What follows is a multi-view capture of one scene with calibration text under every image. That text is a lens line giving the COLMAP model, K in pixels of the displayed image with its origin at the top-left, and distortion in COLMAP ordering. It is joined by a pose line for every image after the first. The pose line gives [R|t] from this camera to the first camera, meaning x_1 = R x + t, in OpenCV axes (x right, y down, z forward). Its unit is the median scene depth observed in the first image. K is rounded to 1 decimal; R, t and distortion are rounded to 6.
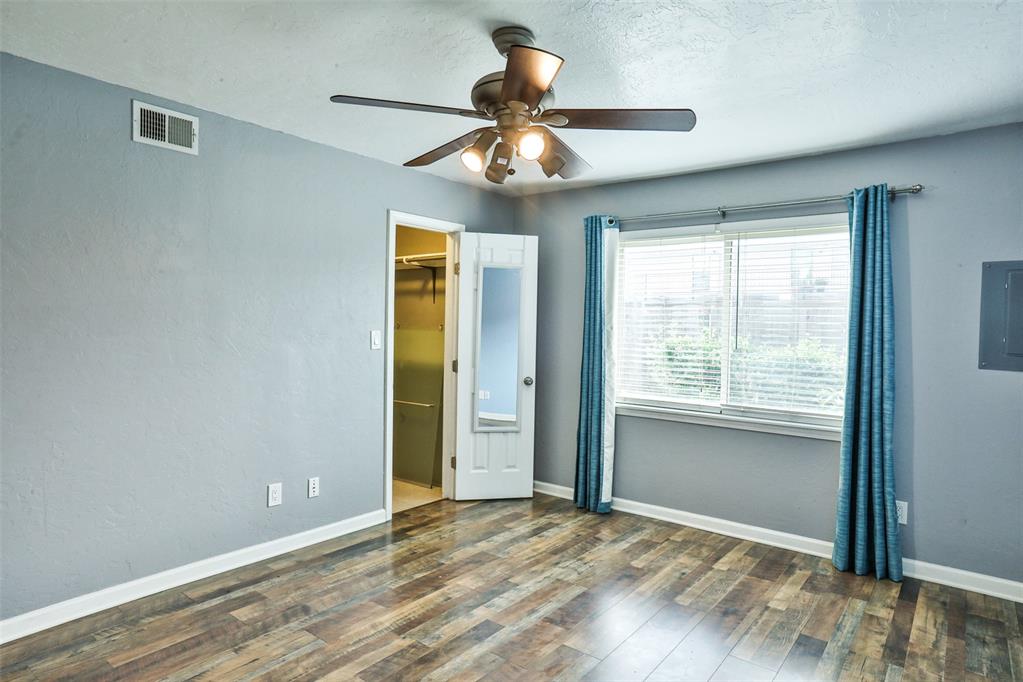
lens RADIAL K [[596.7, 0, 507.5], [0, 596.7, 337.5], [0, 0, 1]] dist [-0.046747, 0.038590]
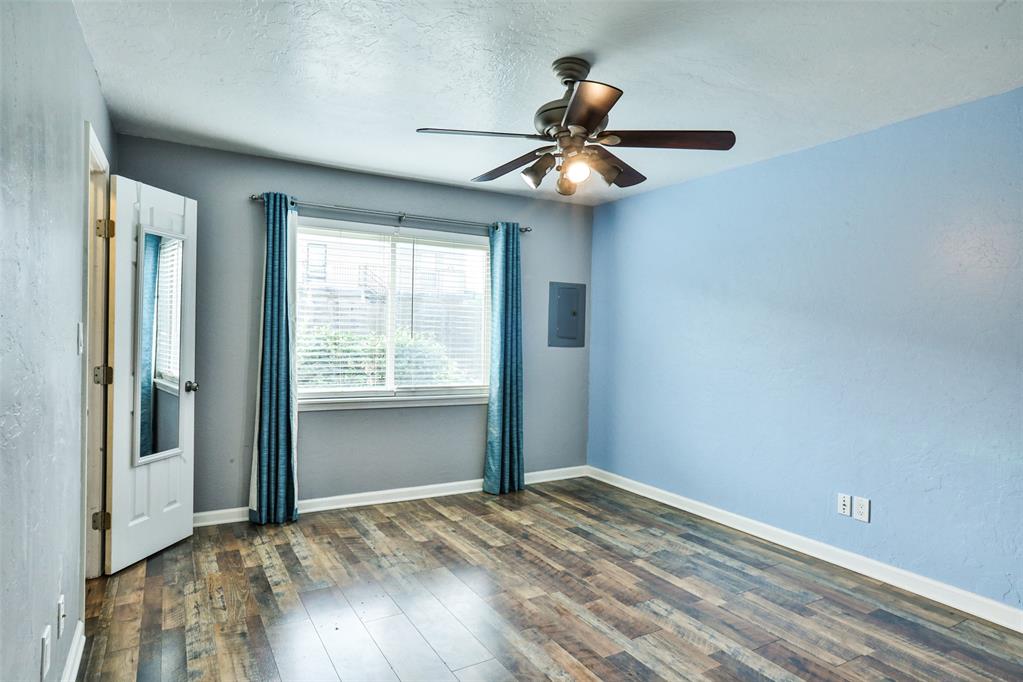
lens RADIAL K [[596.7, 0, 515.0], [0, 596.7, 335.2], [0, 0, 1]] dist [-0.046747, 0.038590]
pose [[0.355137, -0.020989, 0.934579, -0.714266], [0.001334, 0.999758, 0.021946, -0.013401], [-0.934813, -0.006547, 0.355079, 0.450100]]
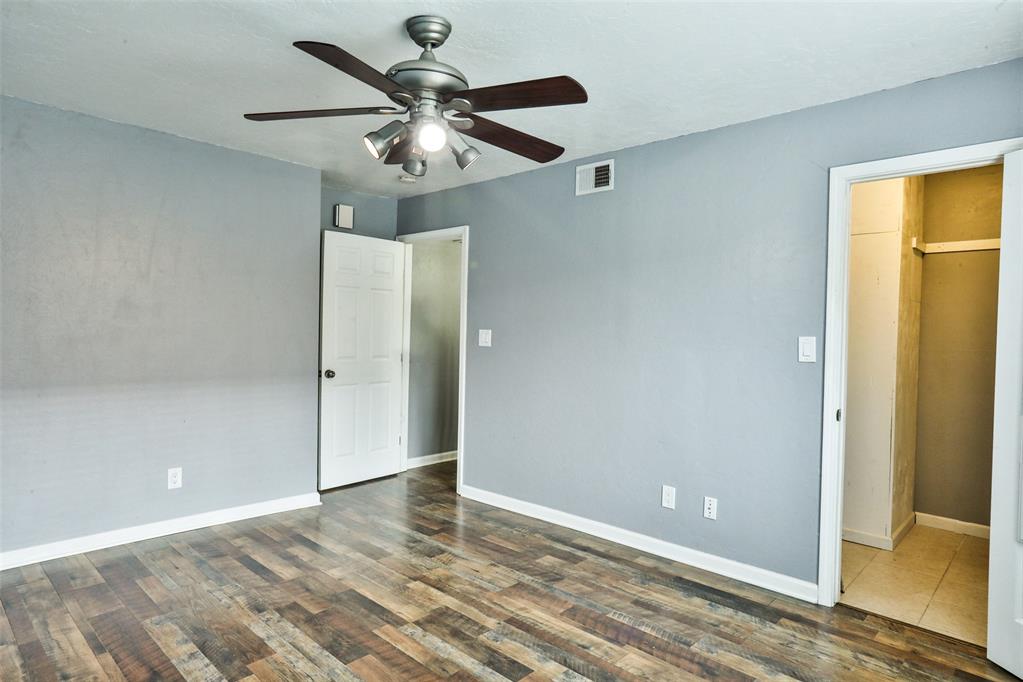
lens RADIAL K [[596.7, 0, 513.8], [0, 596.7, 339.8], [0, 0, 1]] dist [-0.046747, 0.038590]
pose [[-0.083527, 0.004281, -0.996496, 0.634074], [-0.041324, 0.999116, 0.007756, 0.000080], [0.995648, 0.041828, -0.083277, 0.806094]]
